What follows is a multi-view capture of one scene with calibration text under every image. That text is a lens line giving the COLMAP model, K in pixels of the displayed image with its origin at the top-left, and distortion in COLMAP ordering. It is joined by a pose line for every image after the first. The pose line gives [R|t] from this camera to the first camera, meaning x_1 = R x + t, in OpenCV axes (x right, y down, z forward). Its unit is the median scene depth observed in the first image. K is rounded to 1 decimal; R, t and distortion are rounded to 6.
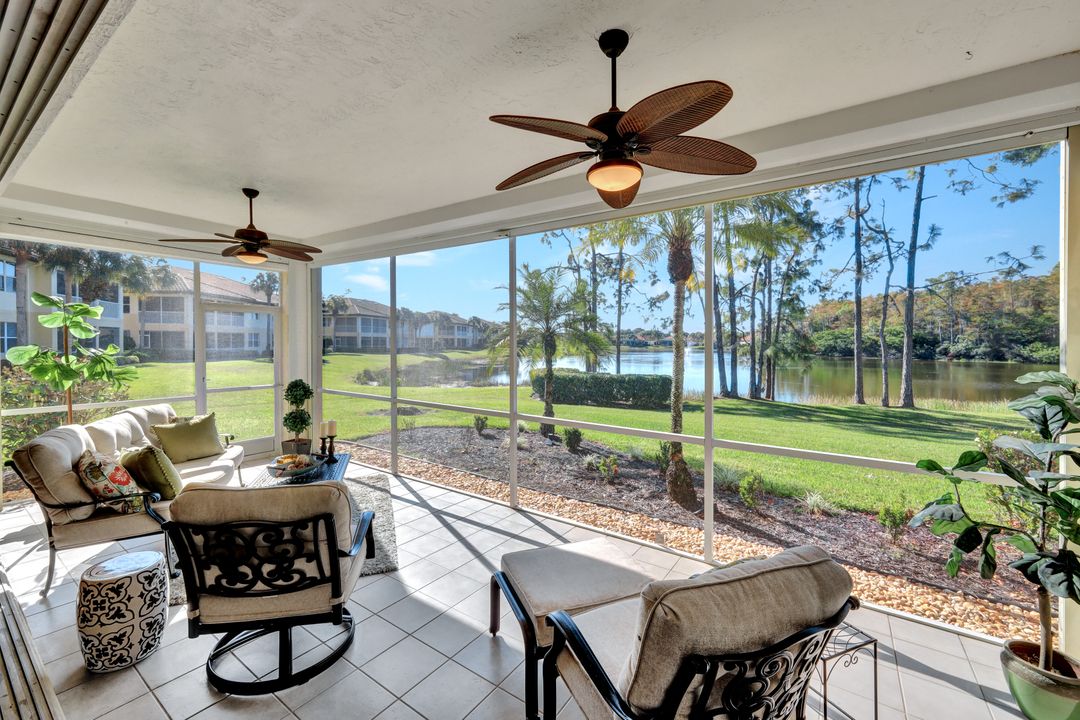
lens RADIAL K [[444.9, 0, 546.2], [0, 444.9, 348.0], [0, 0, 1]] dist [0.008687, -0.000517]
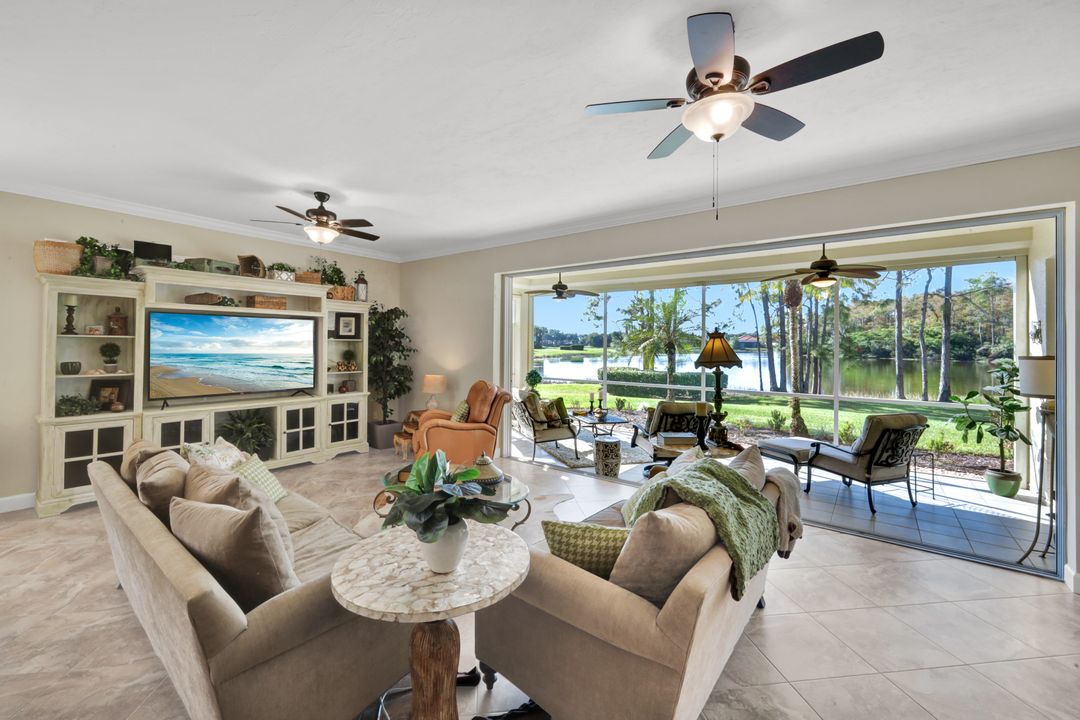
lens RADIAL K [[434.1, 0, 542.7], [0, 434.1, 348.4], [0, 0, 1]] dist [-0.004102, 0.000097]
pose [[0.997529, -0.000925, -0.070244, -0.081381], [0.000780, 0.999998, -0.002092, -0.000133], [0.070246, 0.002032, 0.997528, -0.100995]]
